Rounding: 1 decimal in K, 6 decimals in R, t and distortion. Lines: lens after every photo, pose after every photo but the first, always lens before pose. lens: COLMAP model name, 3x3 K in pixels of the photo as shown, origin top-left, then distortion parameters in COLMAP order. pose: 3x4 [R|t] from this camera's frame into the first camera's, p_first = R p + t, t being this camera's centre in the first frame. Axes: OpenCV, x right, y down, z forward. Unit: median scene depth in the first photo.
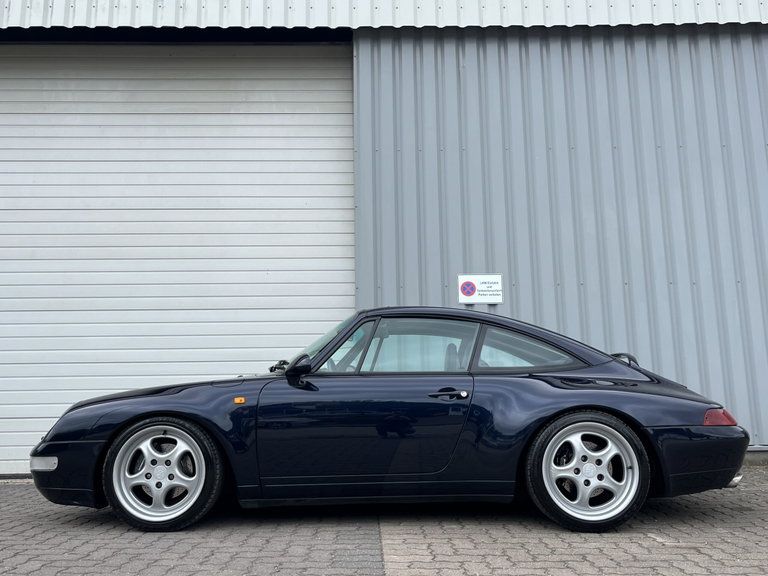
lens RADIAL K [[708.9, 0, 382.9], [0, 708.9, 286.6], [0, 0, 1]] dist [0.013266, 0.000000]
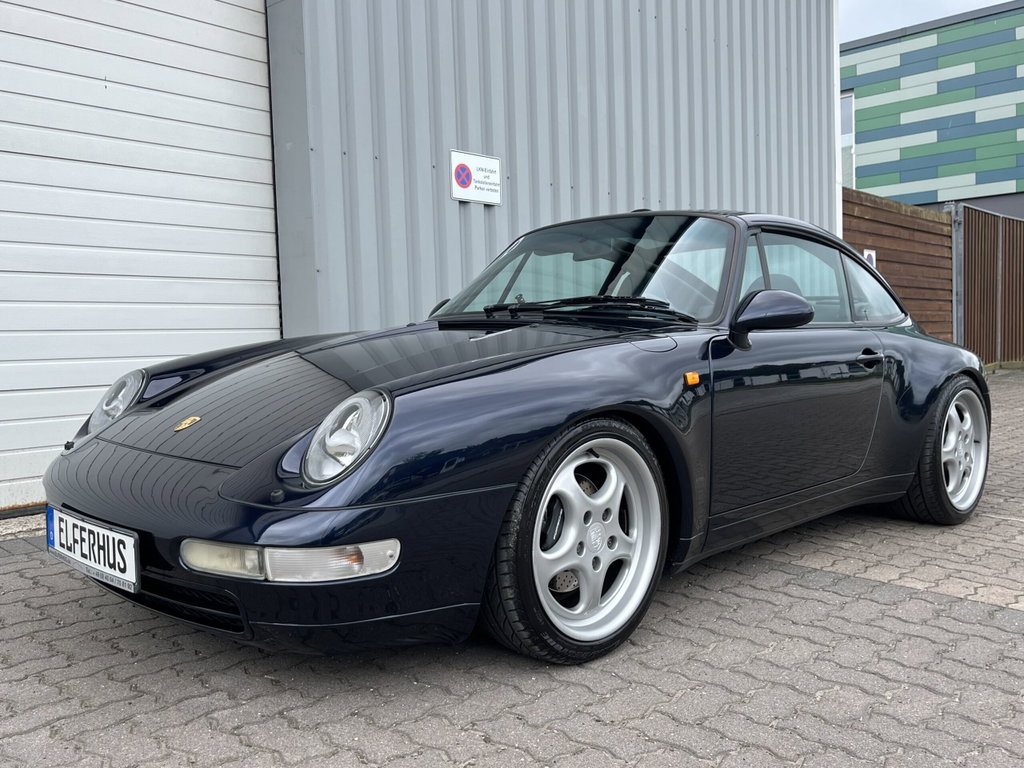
lens RADIAL K [[933.9, 0, 511.2], [0, 933.9, 385.2], [0, 0, 1]] dist [-0.003482, -0.000194]
pose [[0.682406, -0.041661, 0.729785, -0.463276], [-0.120708, 0.978245, 0.168717, 0.039903], [-0.720938, -0.203224, 0.662532, 0.382256]]
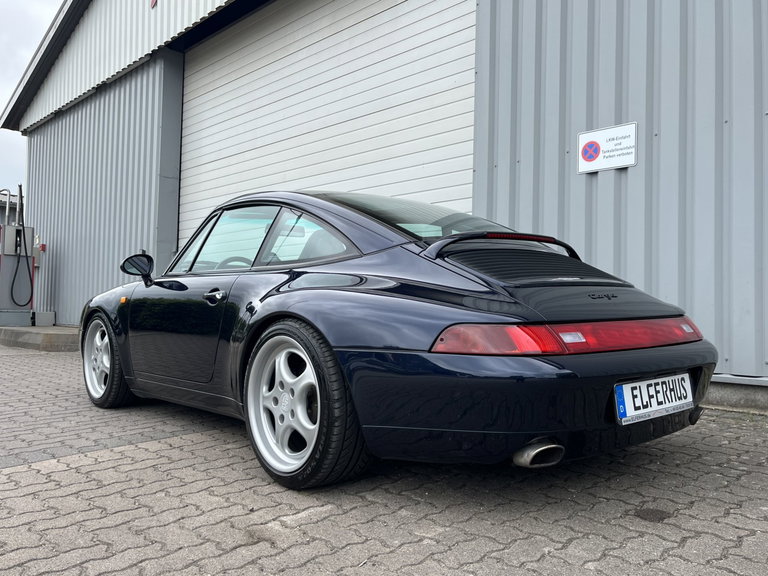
lens RADIAL K [[655.1, 0, 384.5], [0, 655.1, 290.2], [0, 0, 1]] dist [0.000416, -0.000281]
pose [[0.671273, 0.001946, -0.741207, 0.478782], [0.108984, 0.988869, 0.101297, 0.053060], [0.733154, -0.148778, 0.663589, 0.374003]]
